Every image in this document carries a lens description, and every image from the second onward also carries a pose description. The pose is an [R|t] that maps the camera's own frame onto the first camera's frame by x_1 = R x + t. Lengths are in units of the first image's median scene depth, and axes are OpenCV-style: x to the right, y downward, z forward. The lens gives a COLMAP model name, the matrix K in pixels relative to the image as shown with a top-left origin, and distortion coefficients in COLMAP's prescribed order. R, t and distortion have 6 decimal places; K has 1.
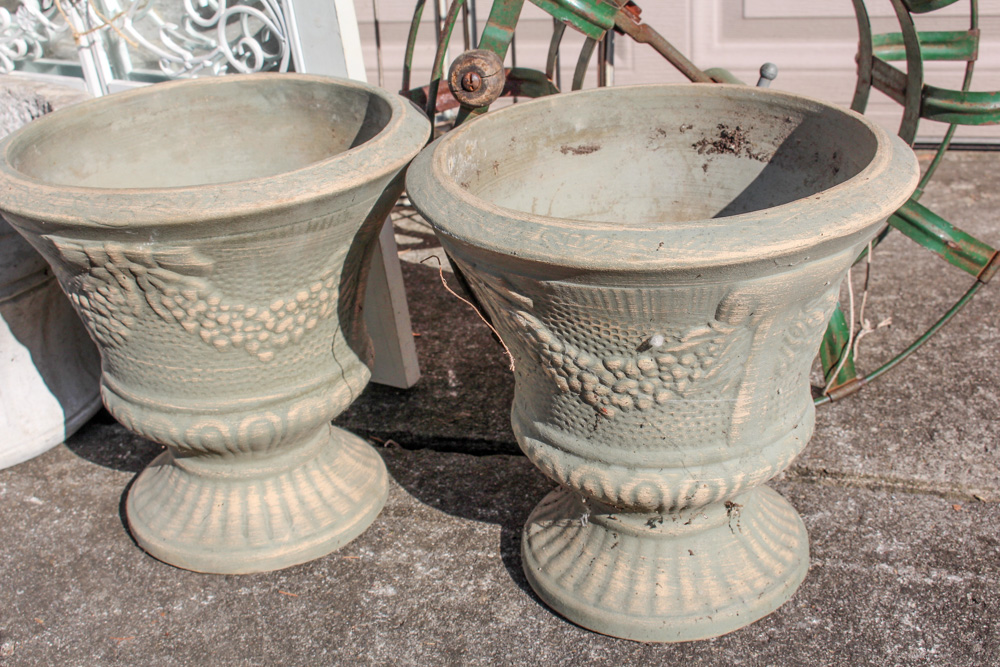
lens RADIAL K [[1307.9, 0, 489.7], [0, 1307.9, 336.2], [0, 0, 1]] dist [-0.070828, 0.000000]
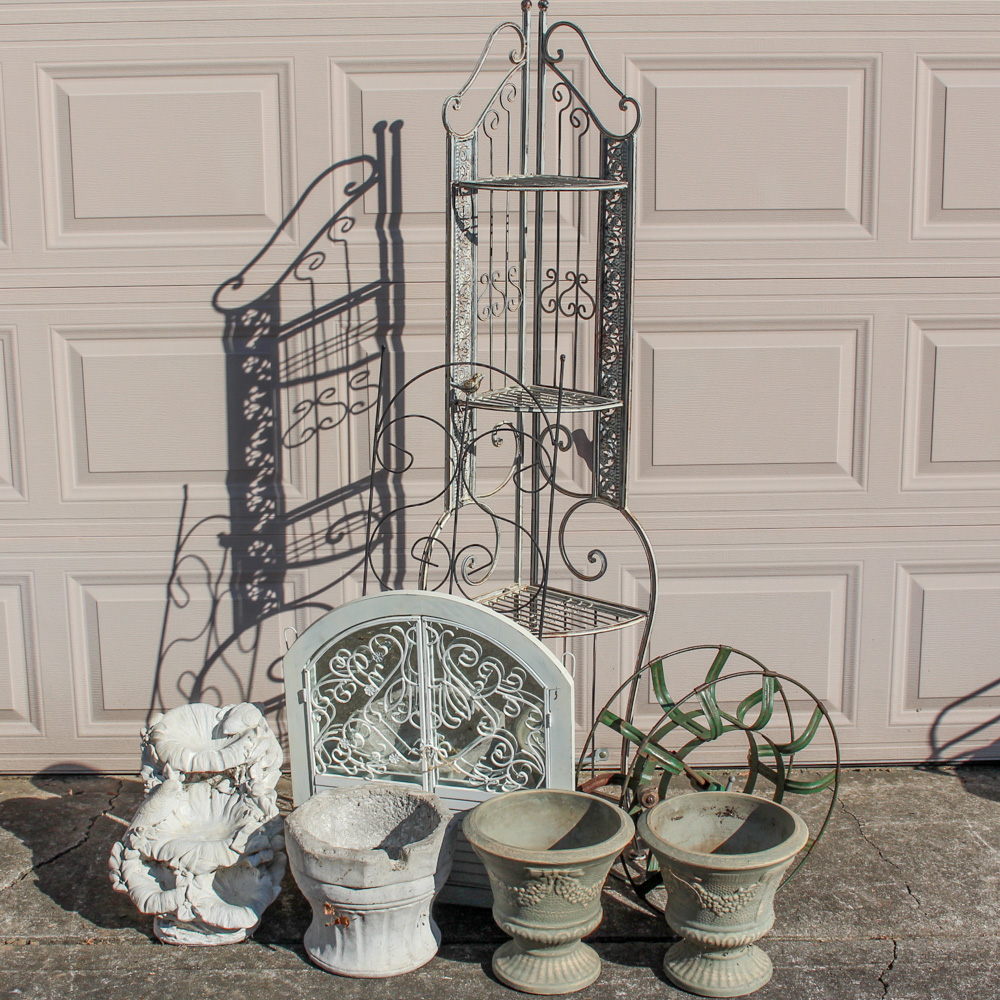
lens RADIAL K [[1729.4, 0, 468.9], [0, 1729.4, 513.8], [0, 0, 1]] dist [-0.107188, 0.000000]
pose [[0.961840, -0.010749, 0.273401, -1.287515], [0.065402, 0.979294, -0.191587, -0.105985], [-0.265681, 0.202157, 0.942627, -2.314728]]
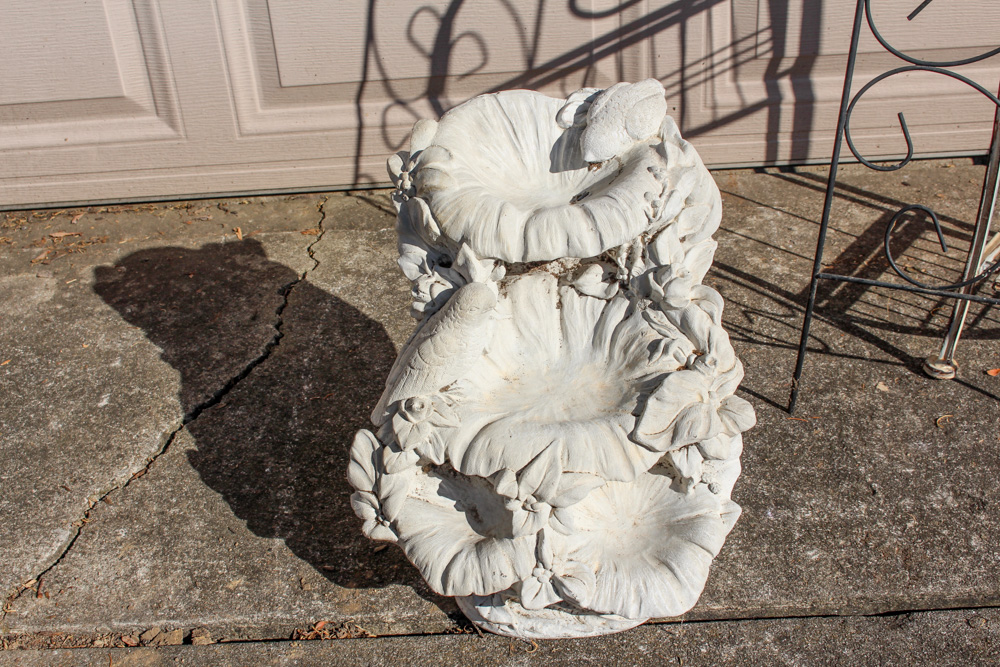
lens RADIAL K [[1307.9, 0, 466.7], [0, 1307.9, 323.6], [0, 0, 1]] dist [-0.070828, 0.000000]
pose [[0.969914, -0.142488, 0.197395, -1.150394], [0.114695, 0.982649, 0.145757, -0.425968], [-0.214739, -0.118732, 0.969428, 0.242783]]
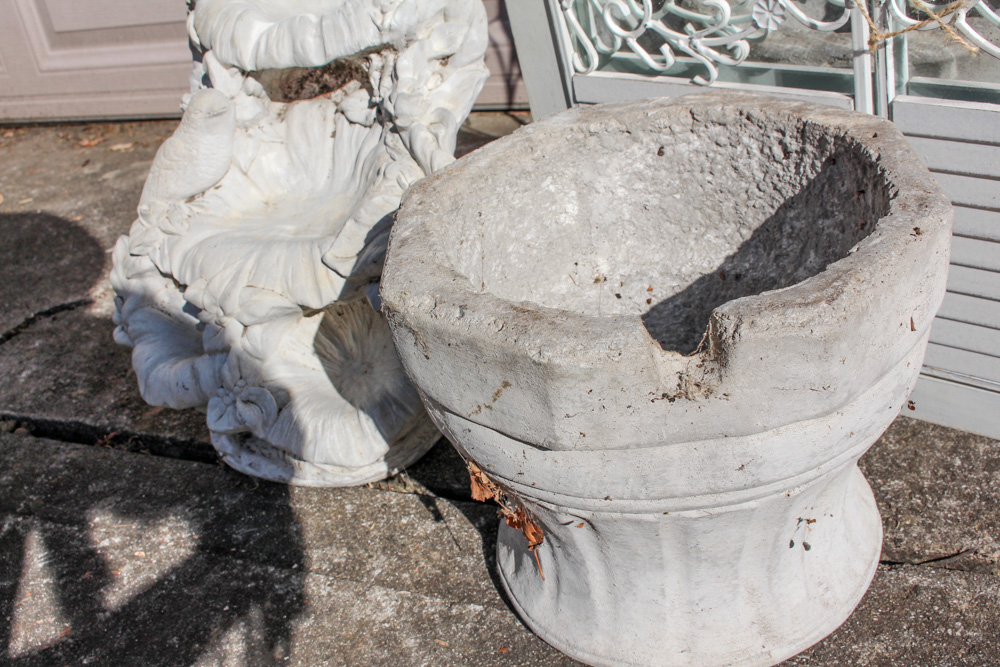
lens RADIAL K [[1113.1, 0, 495.1], [0, 1113.1, 325.0], [0, 0, 1]] dist [-0.090306, 0.000000]
pose [[0.986324, -0.016580, -0.163981, -0.516060], [0.031824, 0.995363, 0.090777, -0.167749], [0.161715, -0.094754, 0.982278, 0.453704]]
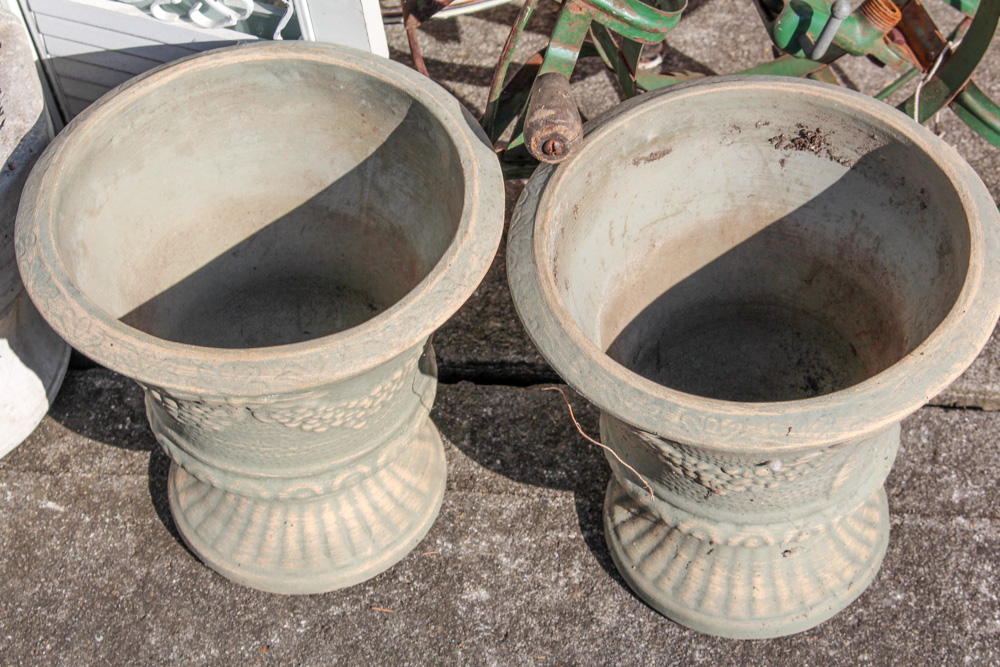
lens RADIAL K [[2361.3, 0, 499.4], [0, 2361.3, 338.3], [0, 0, 1]] dist [0.027940, 0.000000]
pose [[0.986282, -0.116400, 0.117046, -0.252235], [0.060483, 0.914575, 0.399869, -0.706960], [-0.153592, -0.387304, 0.909068, -0.576953]]
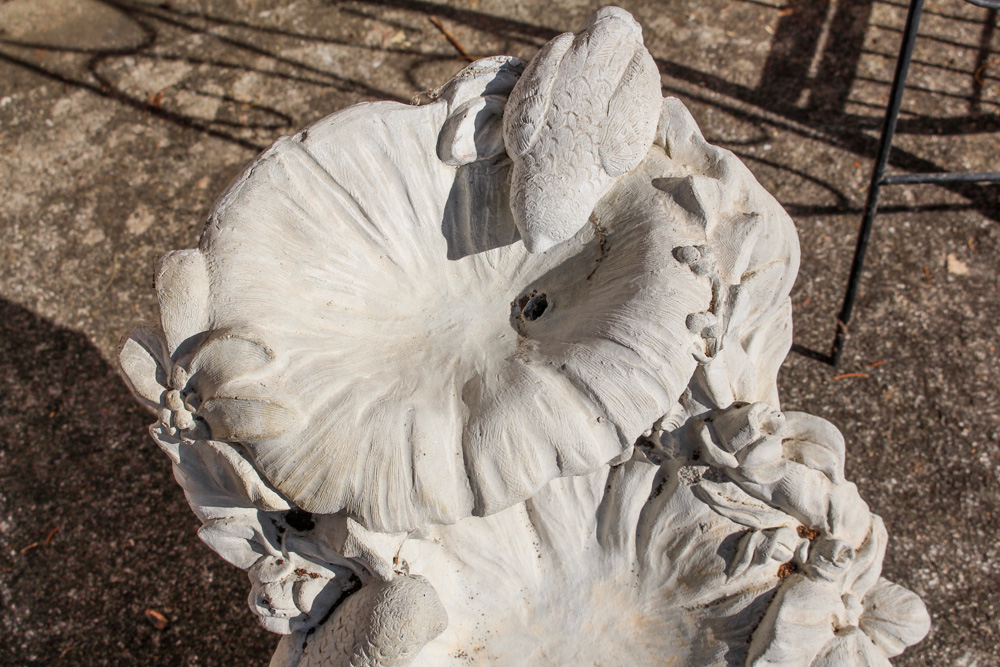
lens RADIAL K [[1600.9, 0, 477.0], [0, 1600.9, 331.3], [0, 0, 1]] dist [-0.038696, 0.000000]
pose [[0.824893, -0.482982, 0.293735, -1.028167], [0.271990, 0.794627, 0.542760, -0.740296], [-0.495553, -0.367826, 0.786849, 0.850009]]
